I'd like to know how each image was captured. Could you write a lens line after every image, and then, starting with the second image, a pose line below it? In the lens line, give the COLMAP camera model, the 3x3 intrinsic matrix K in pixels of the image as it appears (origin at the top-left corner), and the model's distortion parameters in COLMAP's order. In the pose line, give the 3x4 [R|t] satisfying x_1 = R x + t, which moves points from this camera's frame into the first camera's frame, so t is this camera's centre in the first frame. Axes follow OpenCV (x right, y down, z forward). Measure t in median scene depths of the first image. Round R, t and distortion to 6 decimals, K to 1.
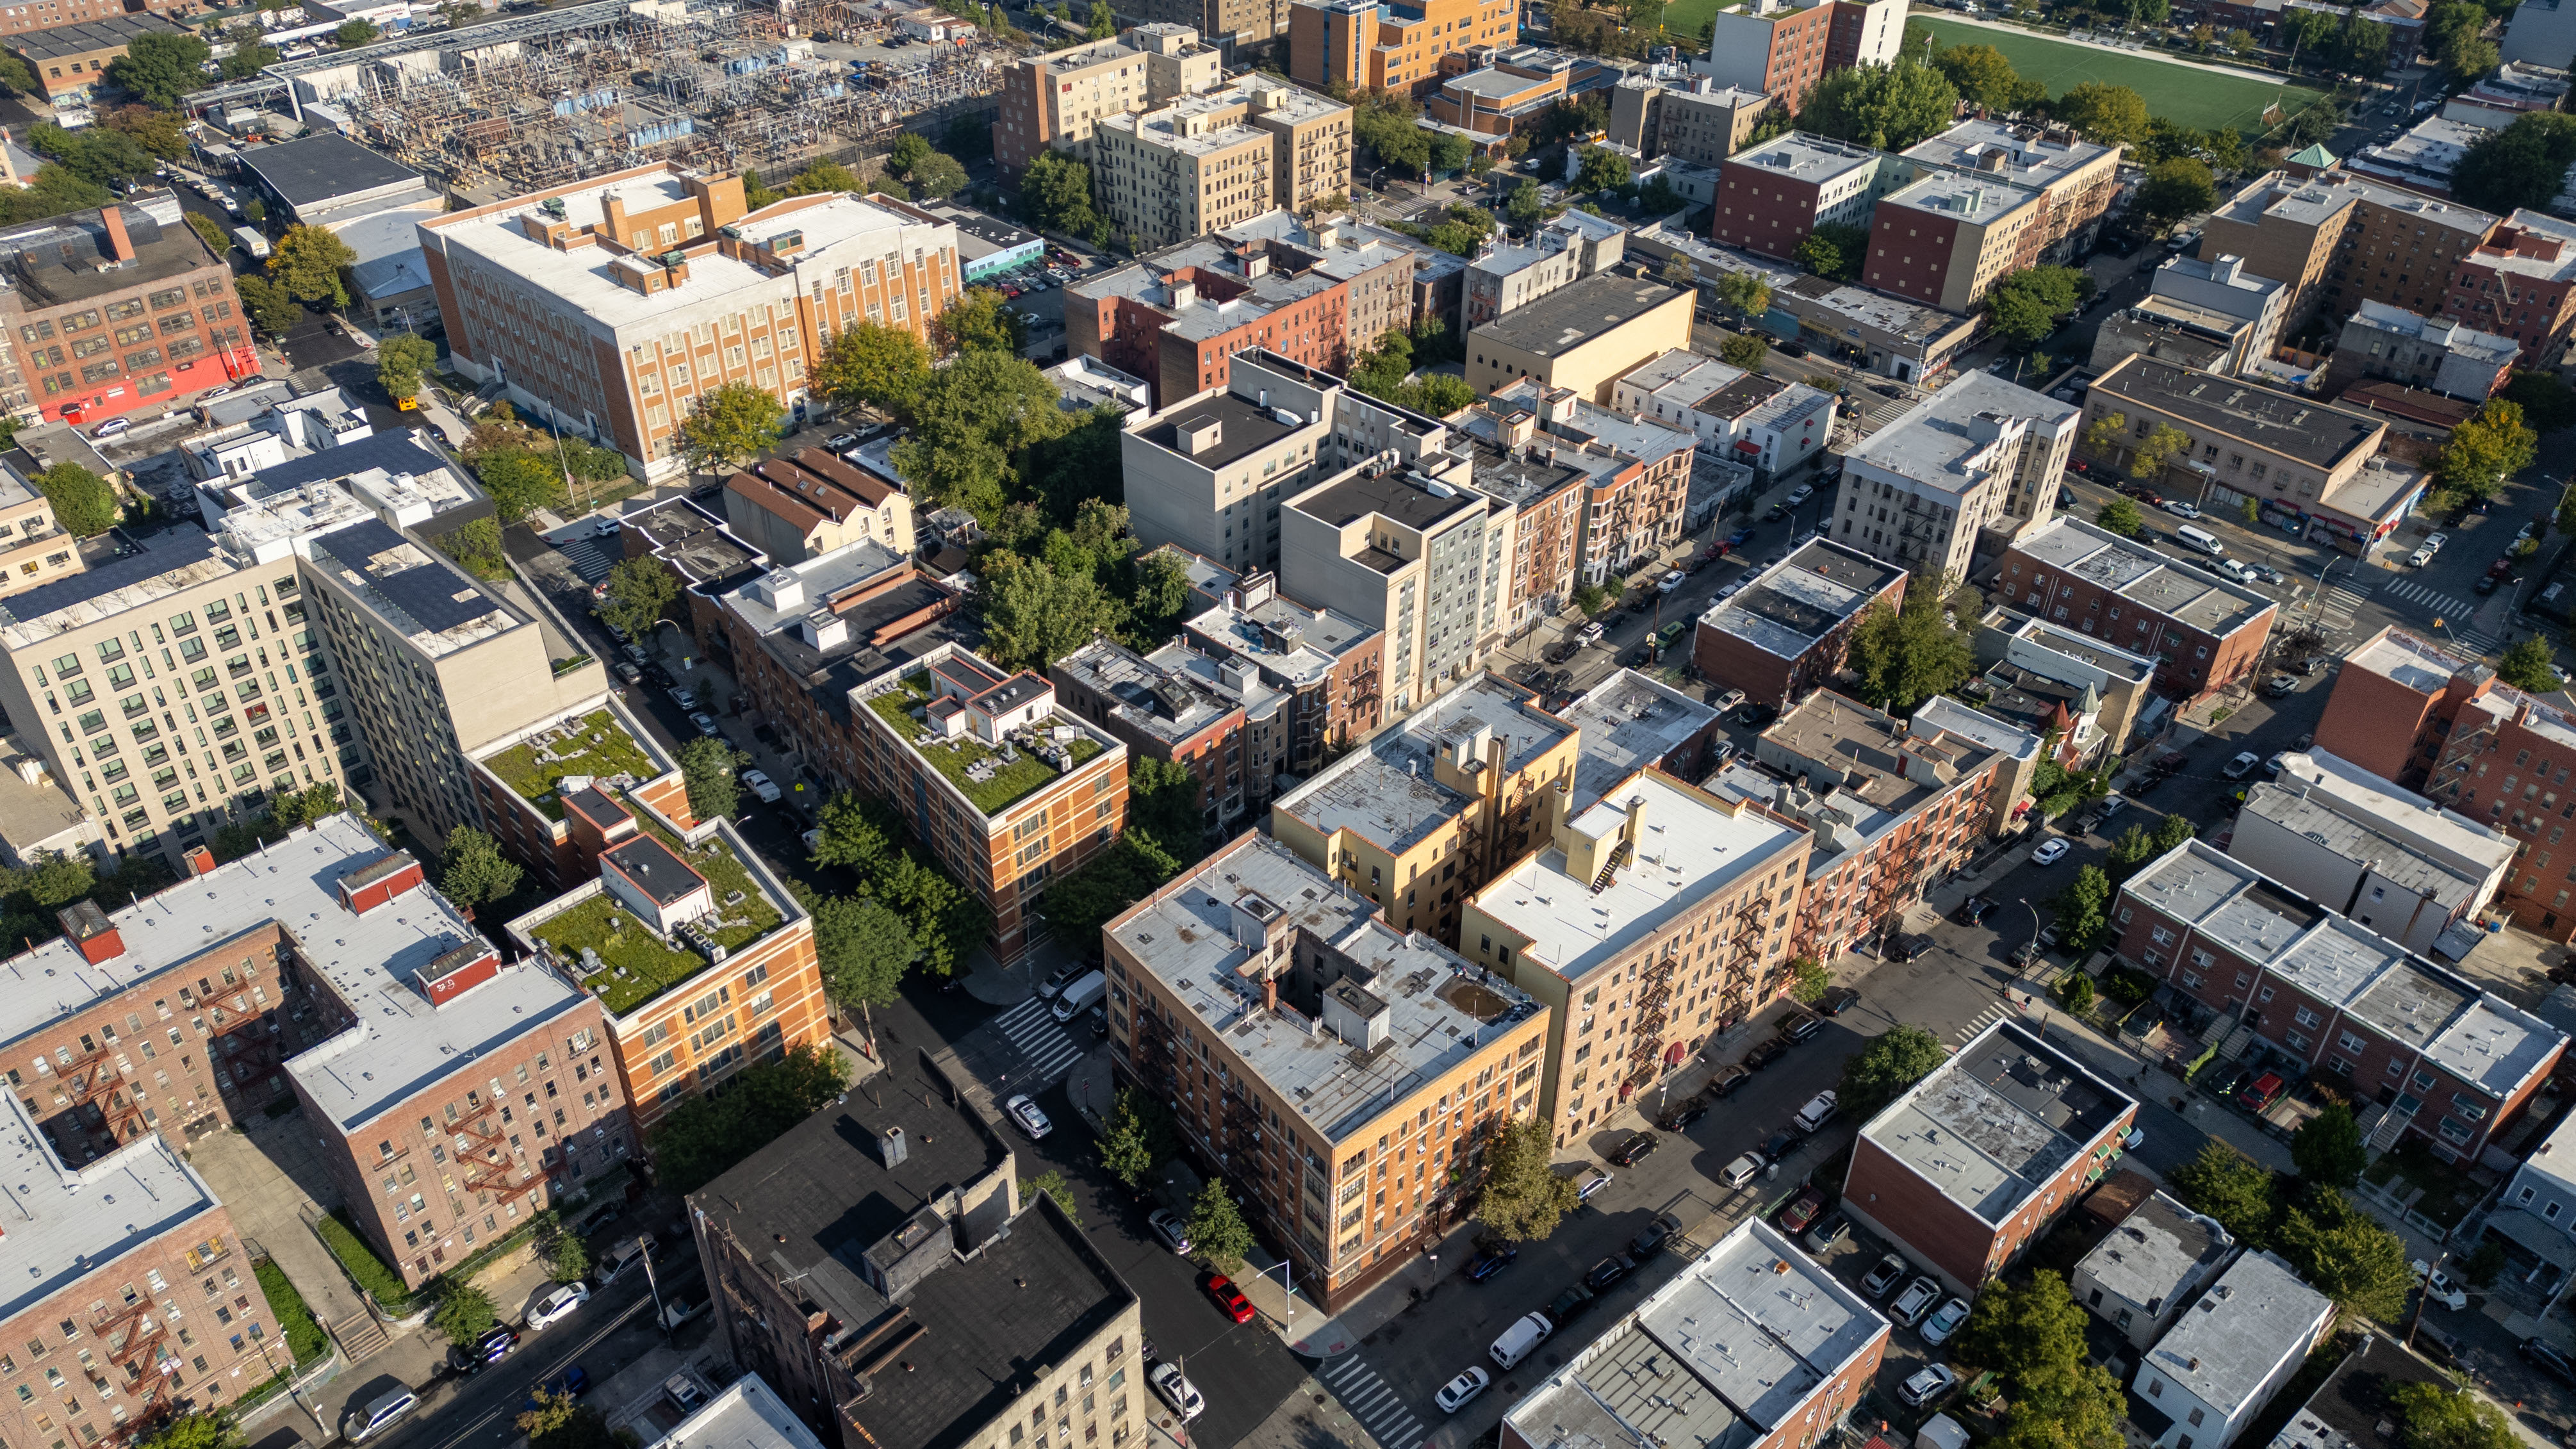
lens RADIAL K [[1795.6, 0, 1281.5], [0, 1795.6, 735.0], [0, 0, 1]] dist [0.102433, -0.114021]
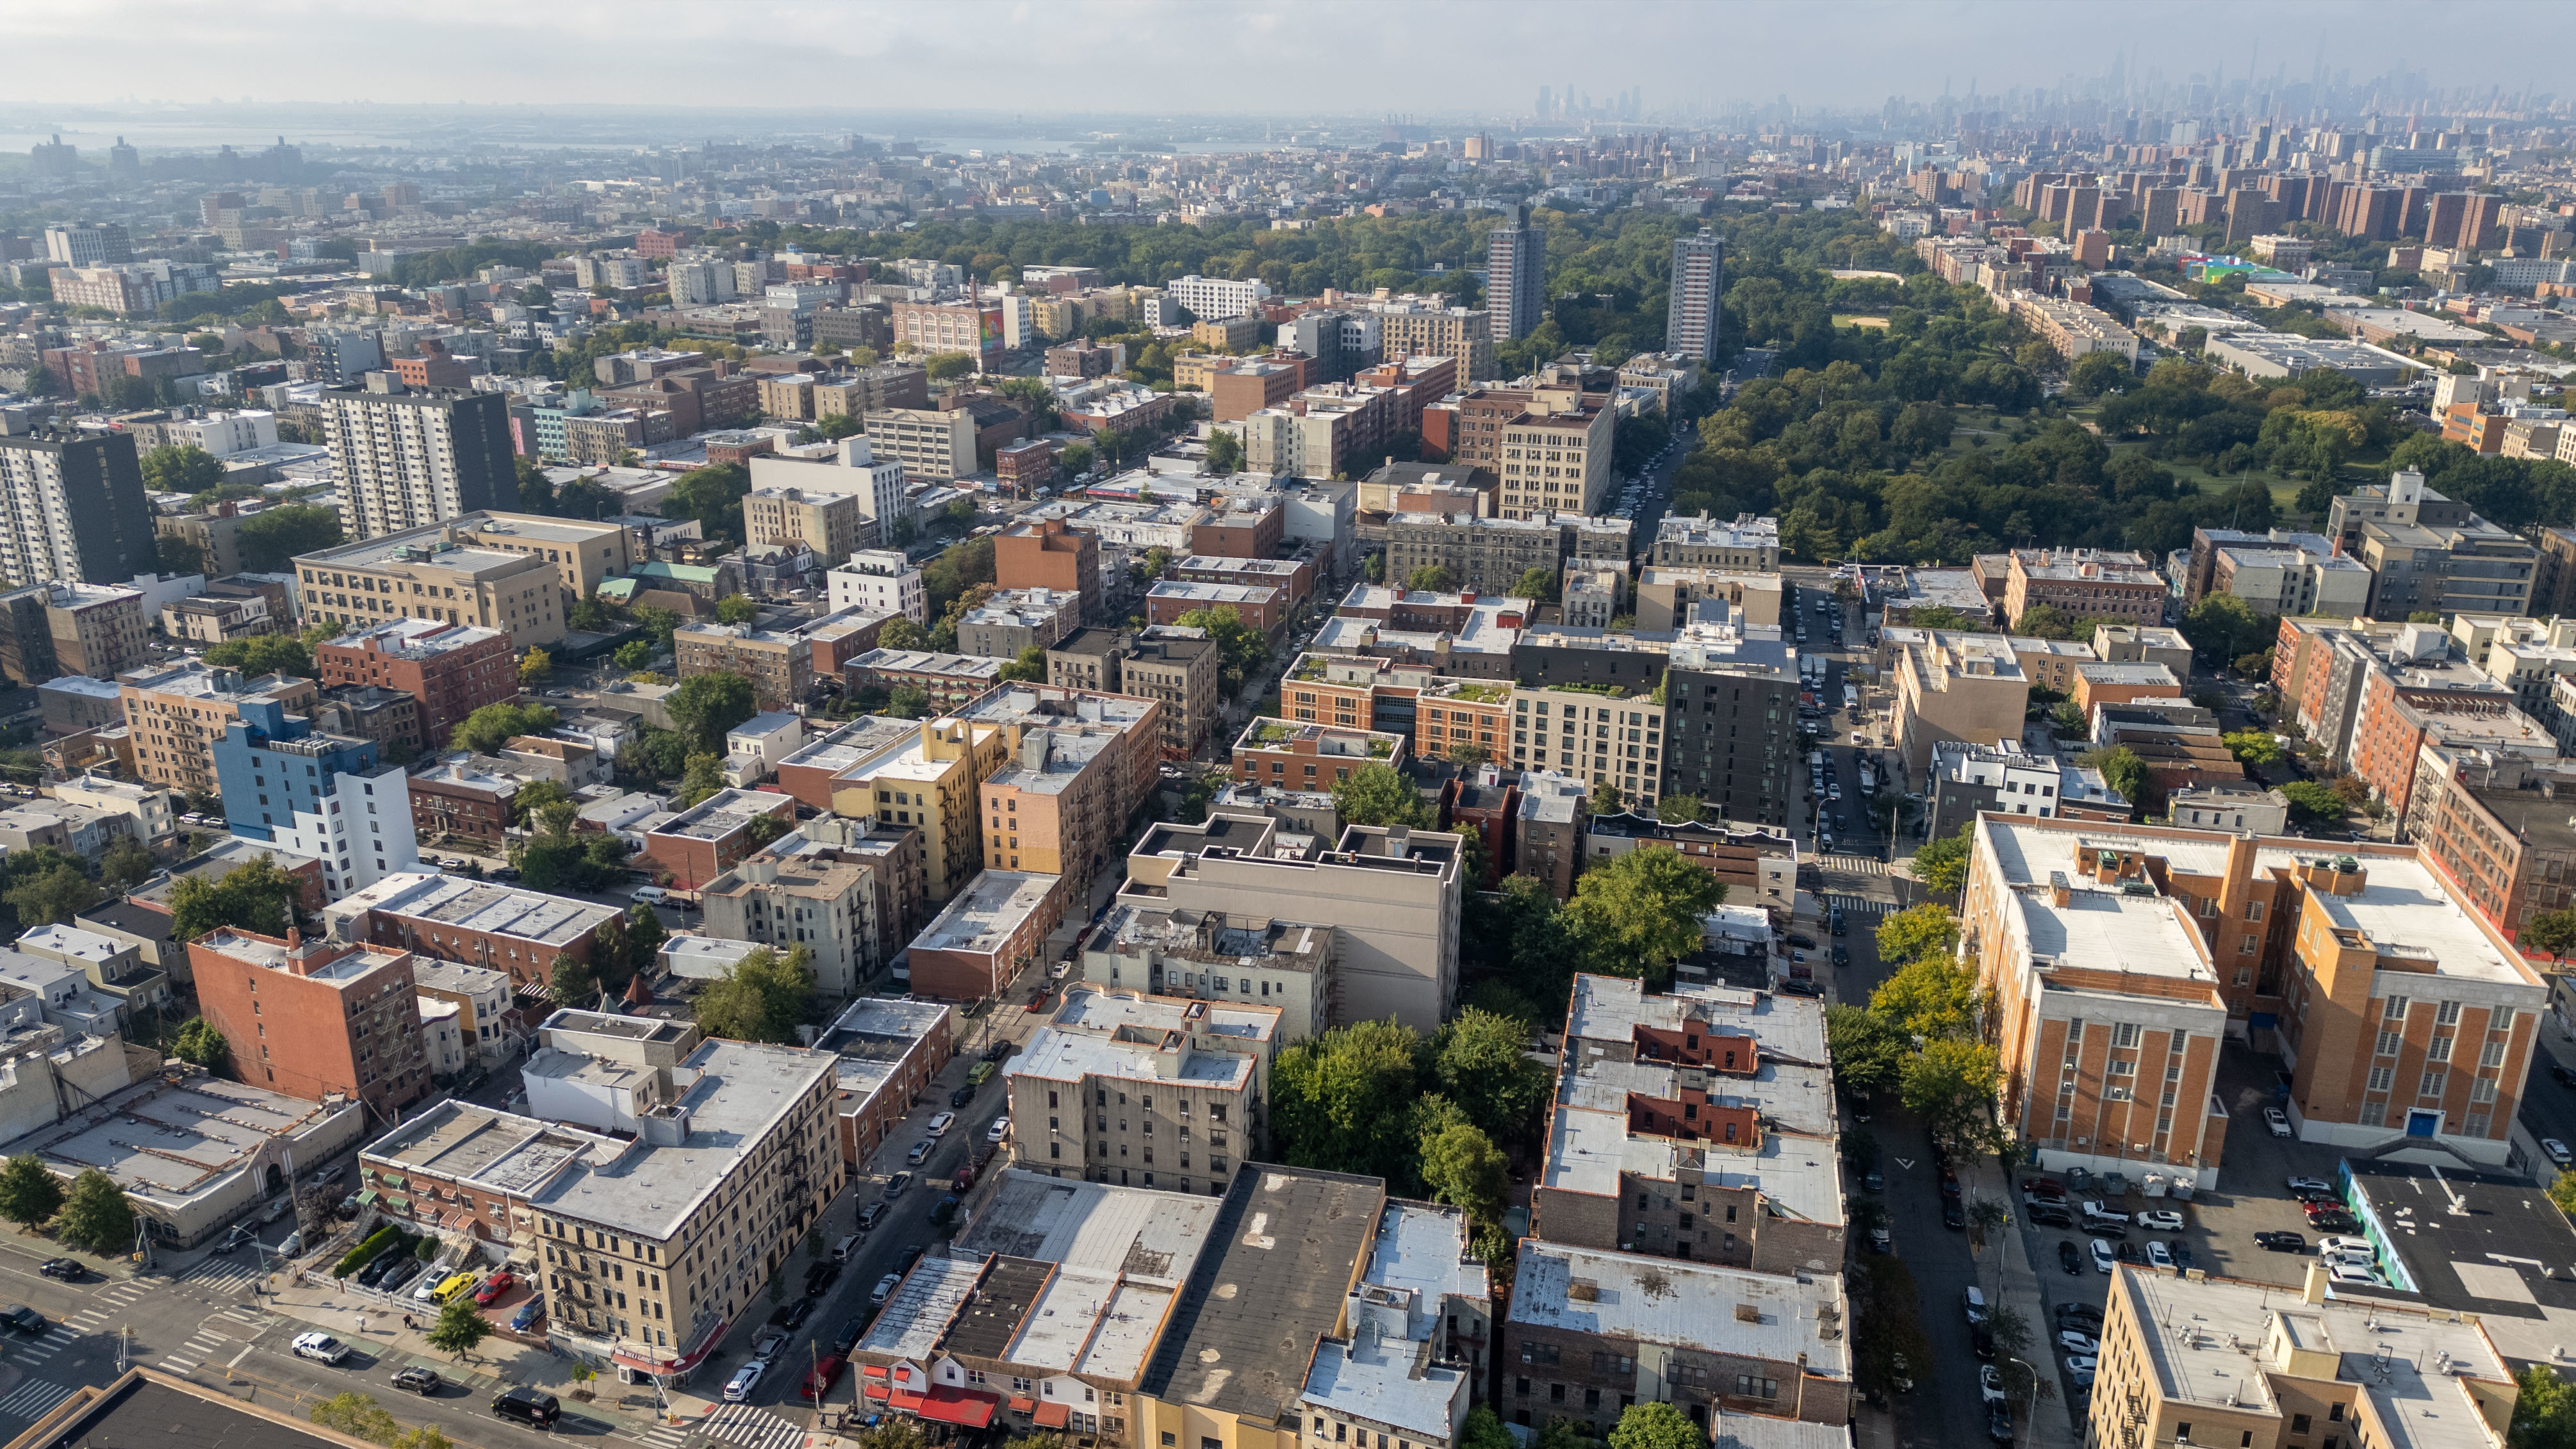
lens RADIAL K [[1807.7, 0, 1284.0], [0, 1807.7, 717.8], [0, 0, 1]] dist [0.086542, -0.087777]
pose [[-0.864332, 0.151857, -0.479447, 0.538363], [-0.300536, 0.608423, 0.734506, -1.006501], [0.403247, 0.778948, -0.480241, 1.426015]]
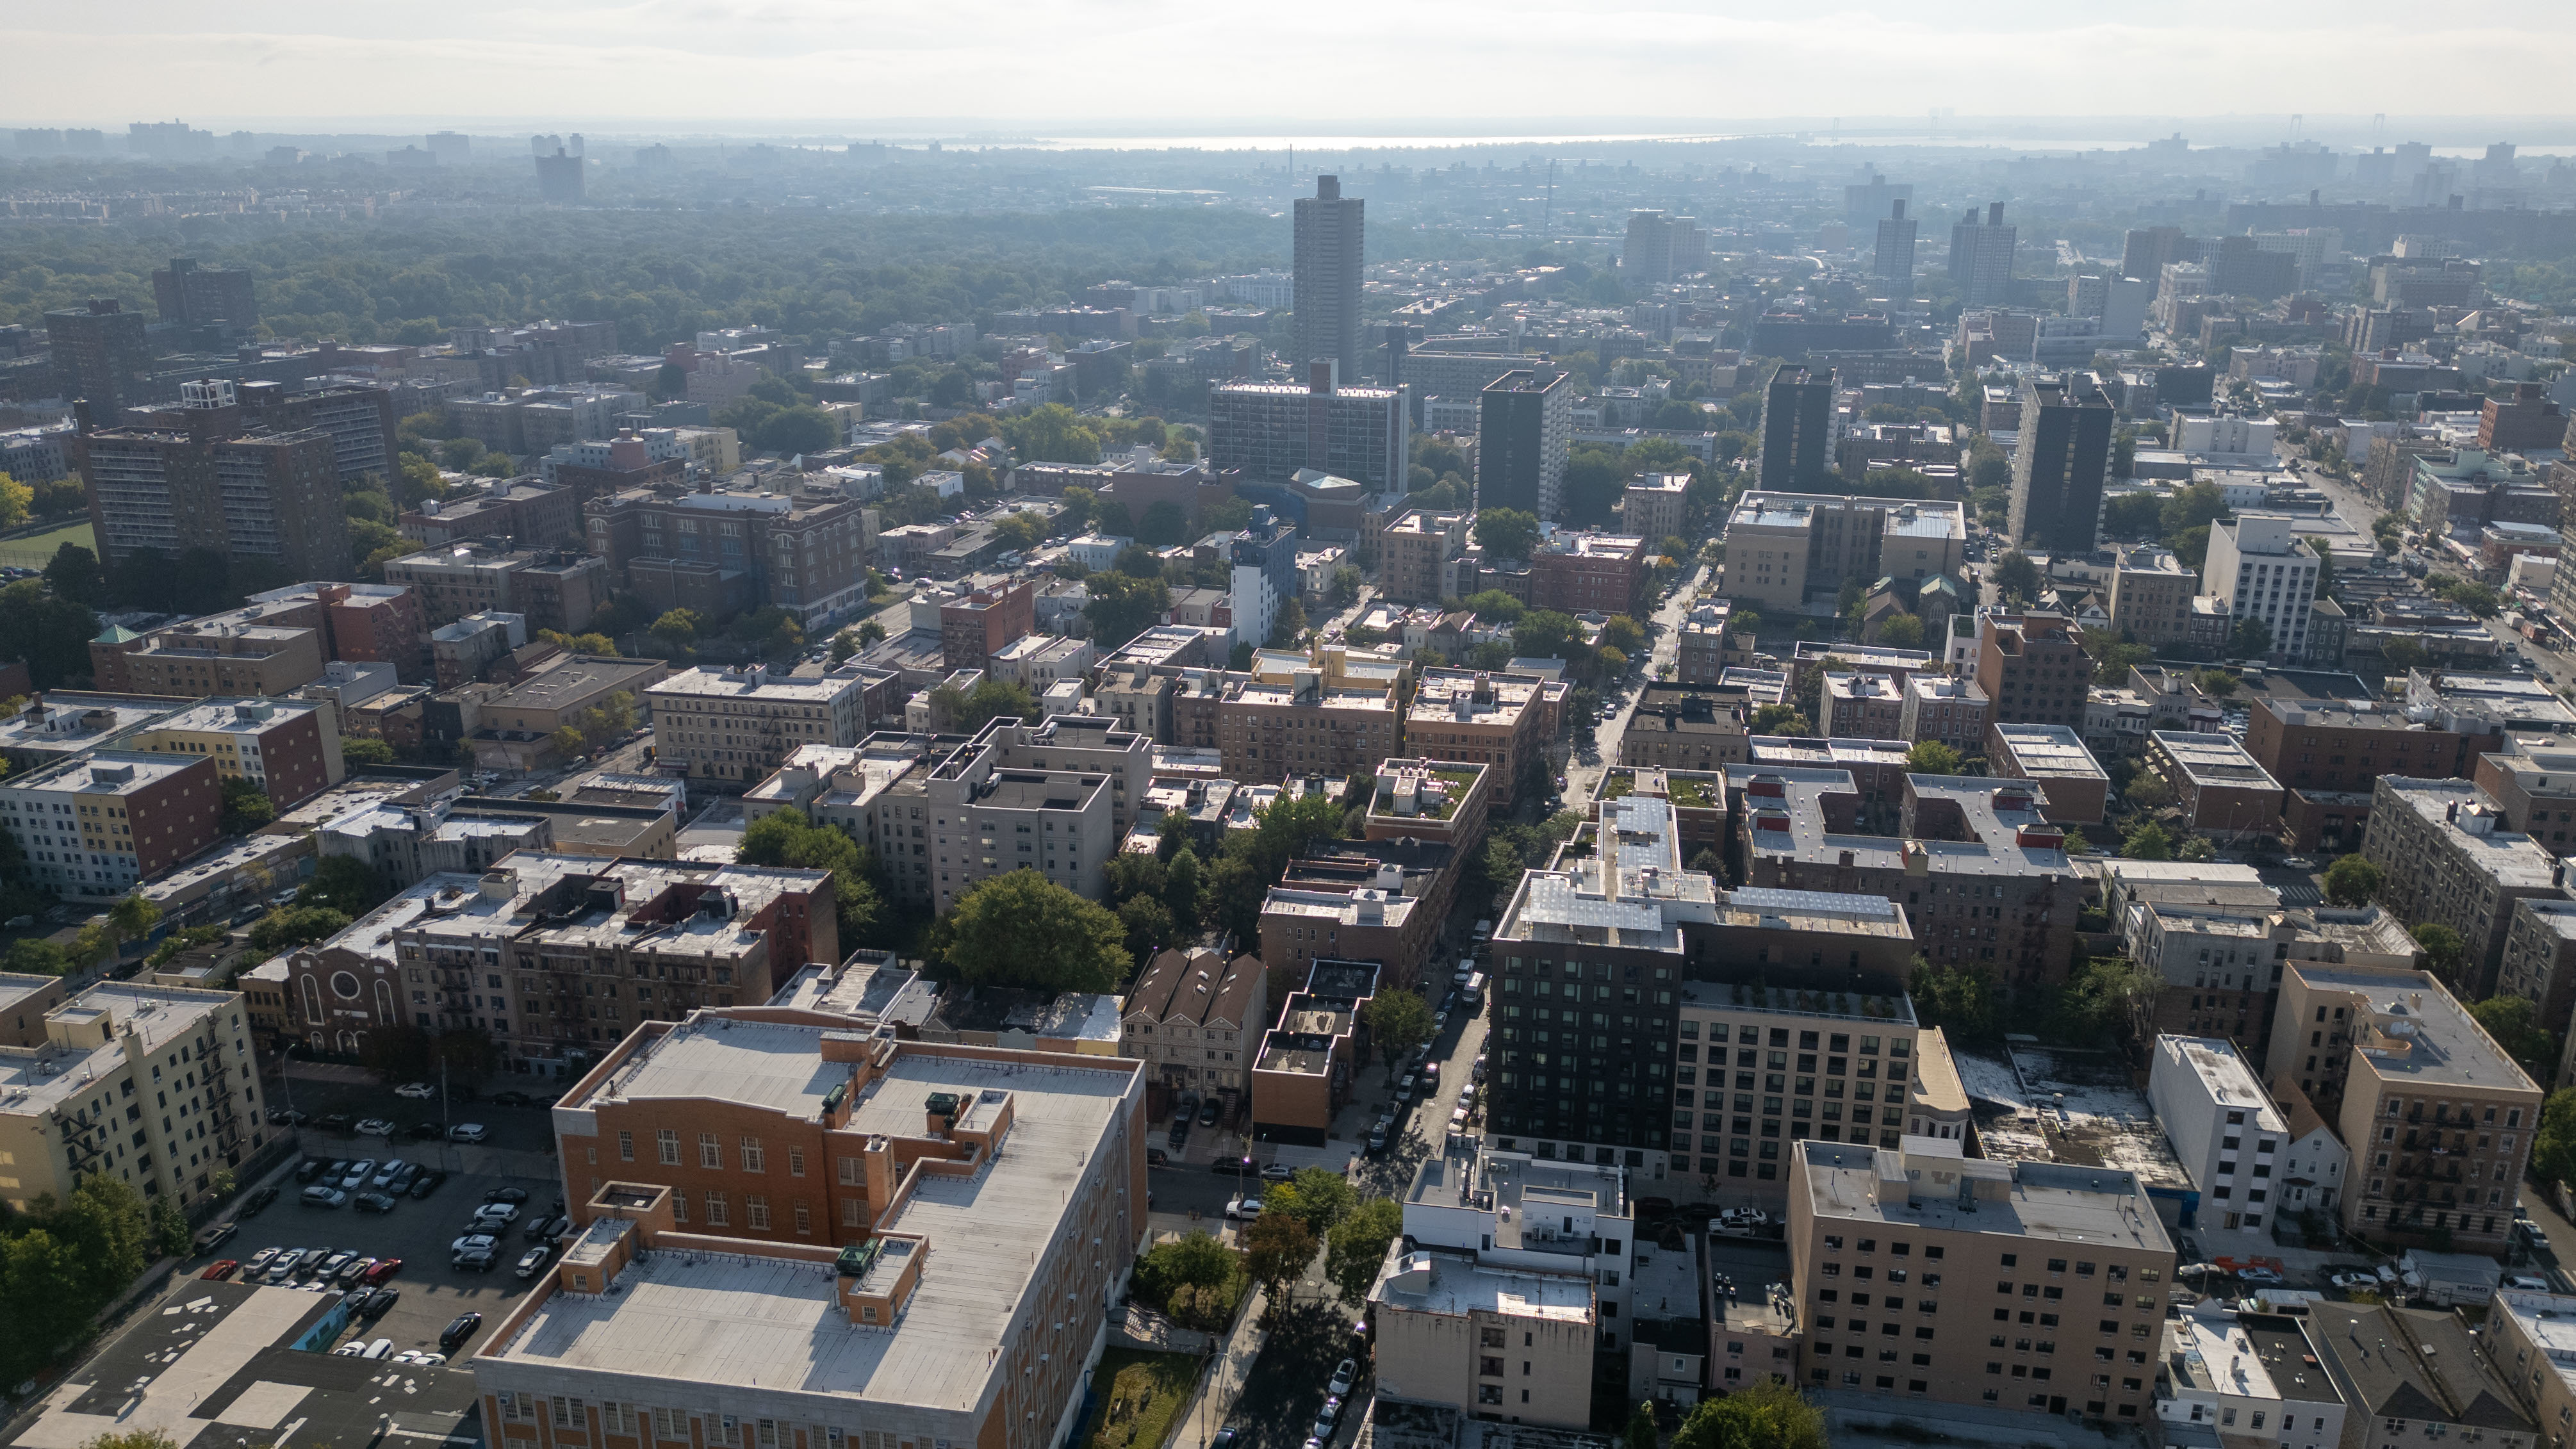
lens RADIAL K [[1807.7, 0, 1284.0], [0, 1807.7, 717.8], [0, 0, 1]] dist [0.086542, -0.087777]
pose [[-0.553813, -0.268083, 0.788304, -1.097628], [0.482907, 0.667845, 0.566378, -0.819346], [-0.678301, 0.694345, -0.240402, 1.137111]]
